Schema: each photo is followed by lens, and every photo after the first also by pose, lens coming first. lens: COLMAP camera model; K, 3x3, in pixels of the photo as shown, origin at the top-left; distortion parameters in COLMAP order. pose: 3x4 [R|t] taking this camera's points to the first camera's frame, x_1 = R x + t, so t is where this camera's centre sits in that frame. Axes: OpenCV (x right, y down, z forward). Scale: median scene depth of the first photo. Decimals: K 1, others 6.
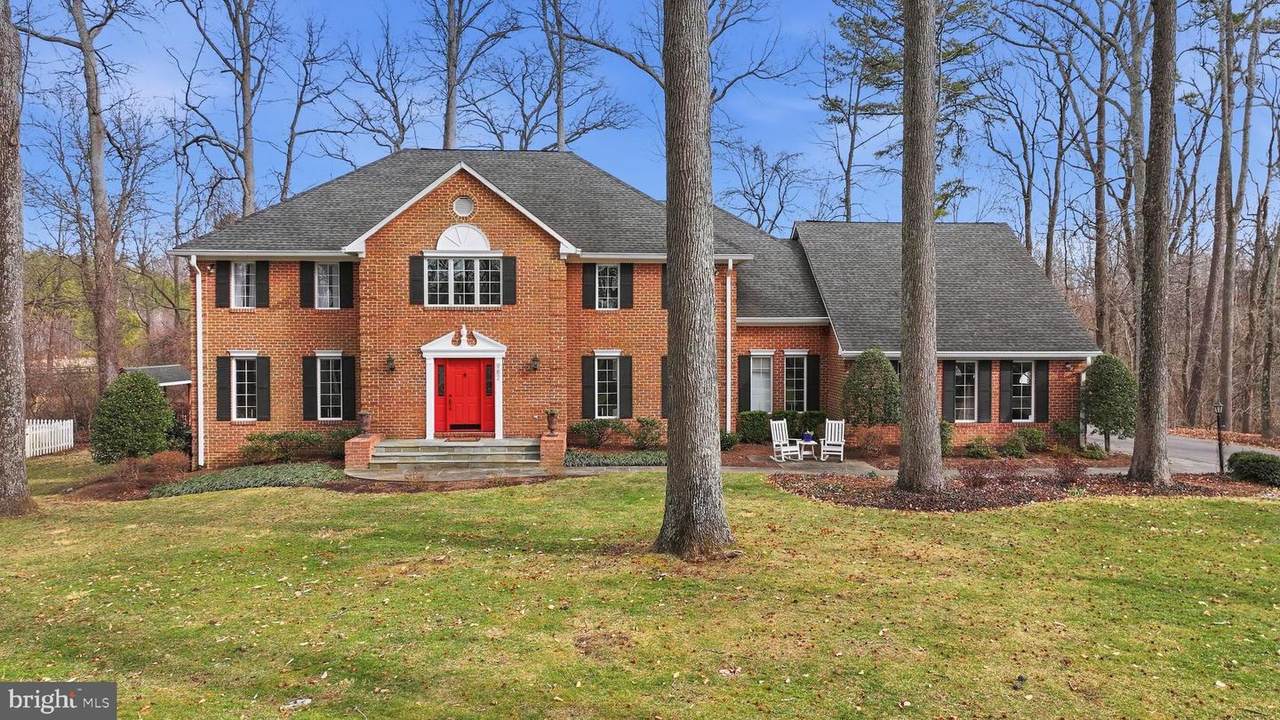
lens RADIAL K [[897.7, 0, 643.0], [0, 897.7, 354.2], [0, 0, 1]] dist [0.009391, 0.009081]
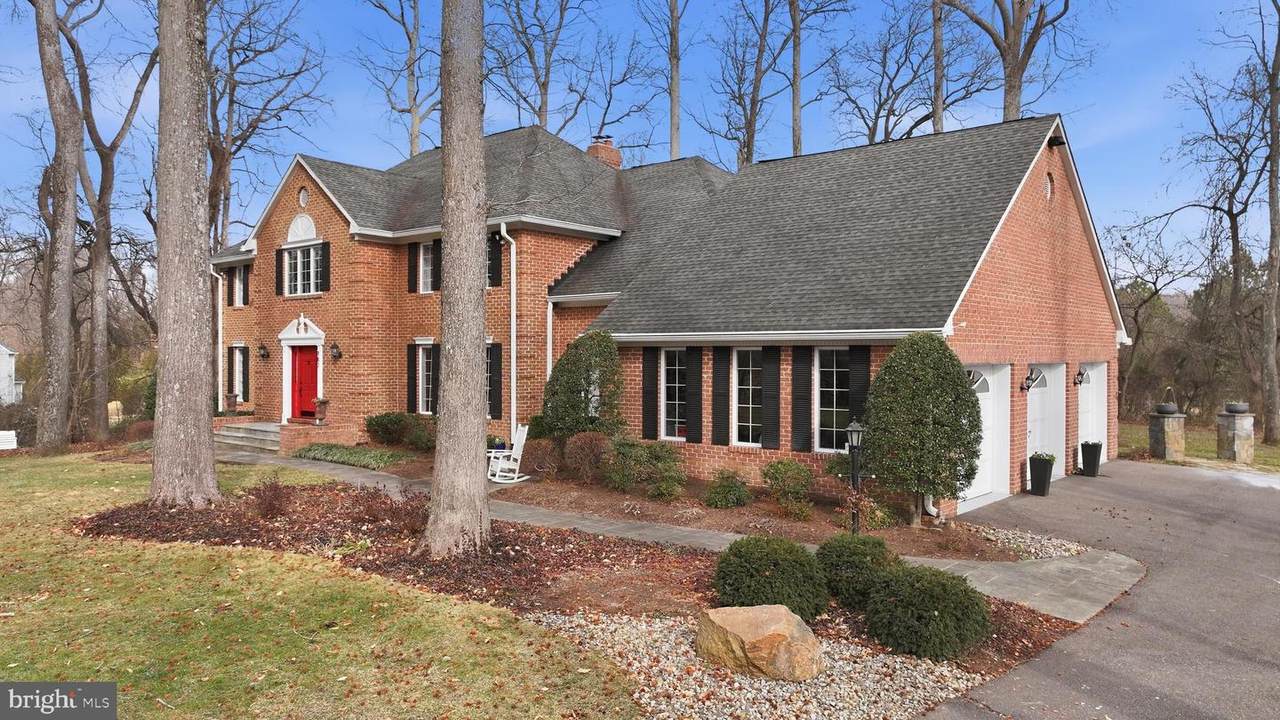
lens RADIAL K [[897.7, 0, 641.0], [0, 897.7, 365.0], [0, 0, 1]] dist [0.009391, 0.009081]
pose [[0.713165, 0.006028, -0.700970, 0.782496], [-0.024199, 0.999579, -0.016024, 0.033014], [0.700578, 0.028391, 0.713010, 0.540640]]
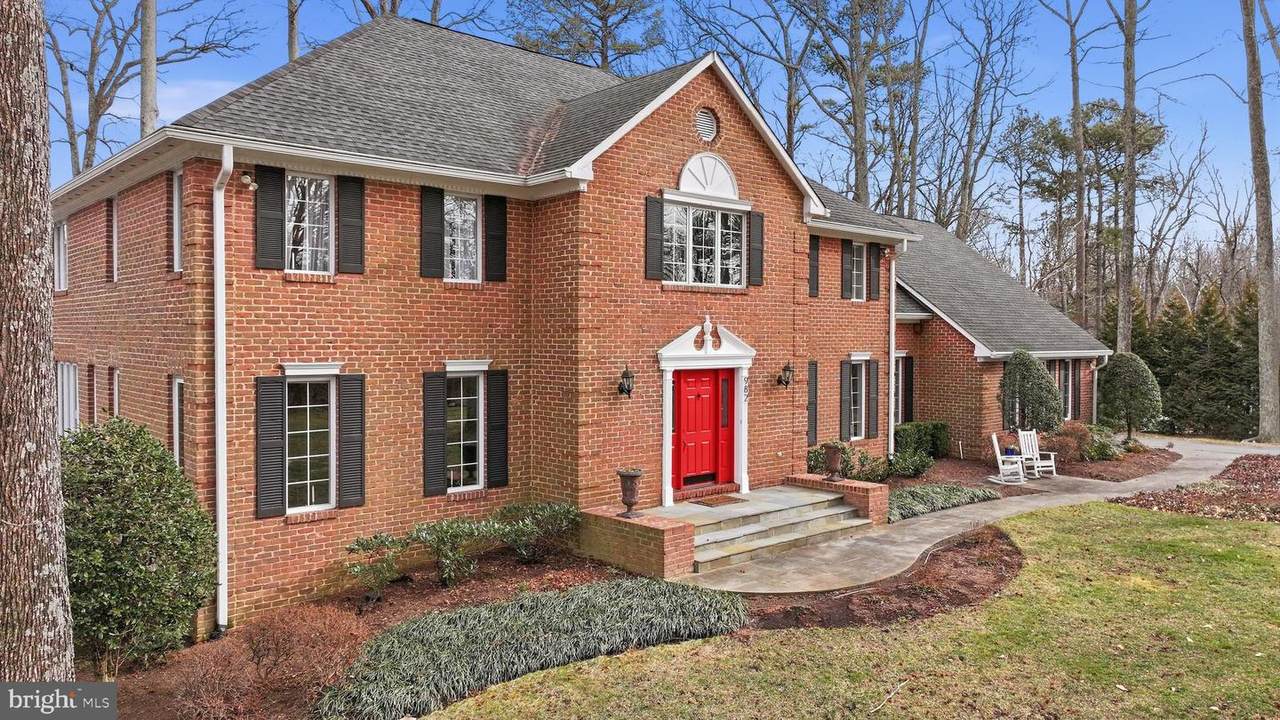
lens RADIAL K [[897.7, 0, 645.8], [0, 897.7, 352.6], [0, 0, 1]] dist [0.009391, 0.009081]
pose [[0.781855, -0.010265, 0.623376, -0.616116], [0.010813, 0.999937, 0.002904, -0.009368], [-0.623366, 0.004470, 0.781917, 0.536811]]
